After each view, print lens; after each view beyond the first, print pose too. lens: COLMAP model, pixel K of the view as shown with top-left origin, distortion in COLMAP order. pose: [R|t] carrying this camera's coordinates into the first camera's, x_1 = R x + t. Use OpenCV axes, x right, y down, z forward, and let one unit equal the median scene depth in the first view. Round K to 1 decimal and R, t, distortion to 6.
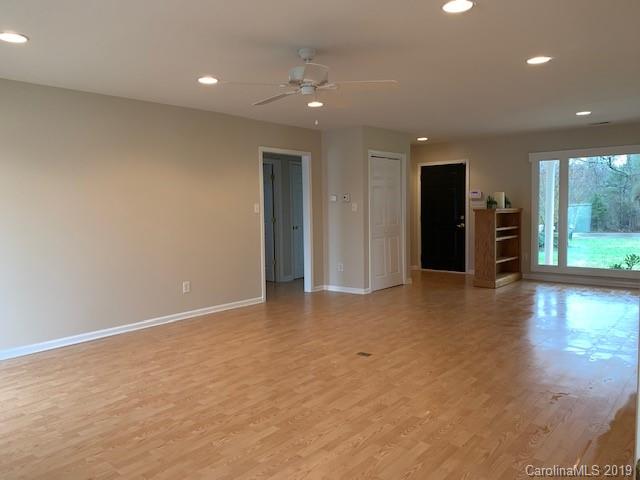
lens RADIAL K [[487.3, 0, 320.0], [0, 487.3, 240.0], [0, 0, 1]] dist [0.055373, -0.078183]
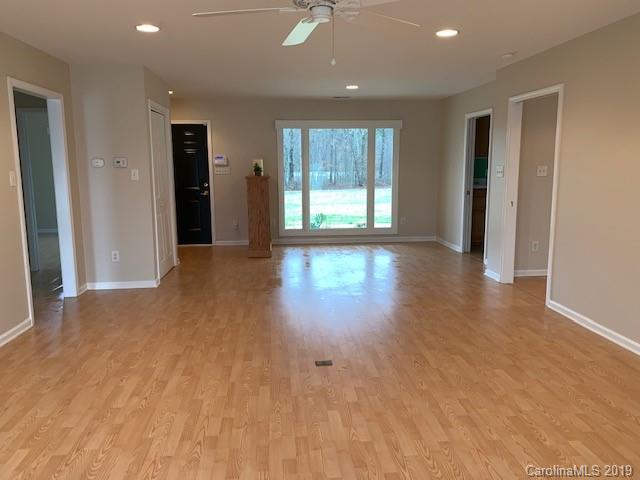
lens RADIAL K [[493.0, 0, 313.0], [0, 493.0, 231.6], [0, 0, 1]] dist [0.006490, -0.003016]
pose [[0.706406, -0.087181, 0.702417, -0.263251], [0.046086, 0.995945, 0.077264, -0.024834], [-0.706305, -0.022208, 0.707559, 0.247007]]
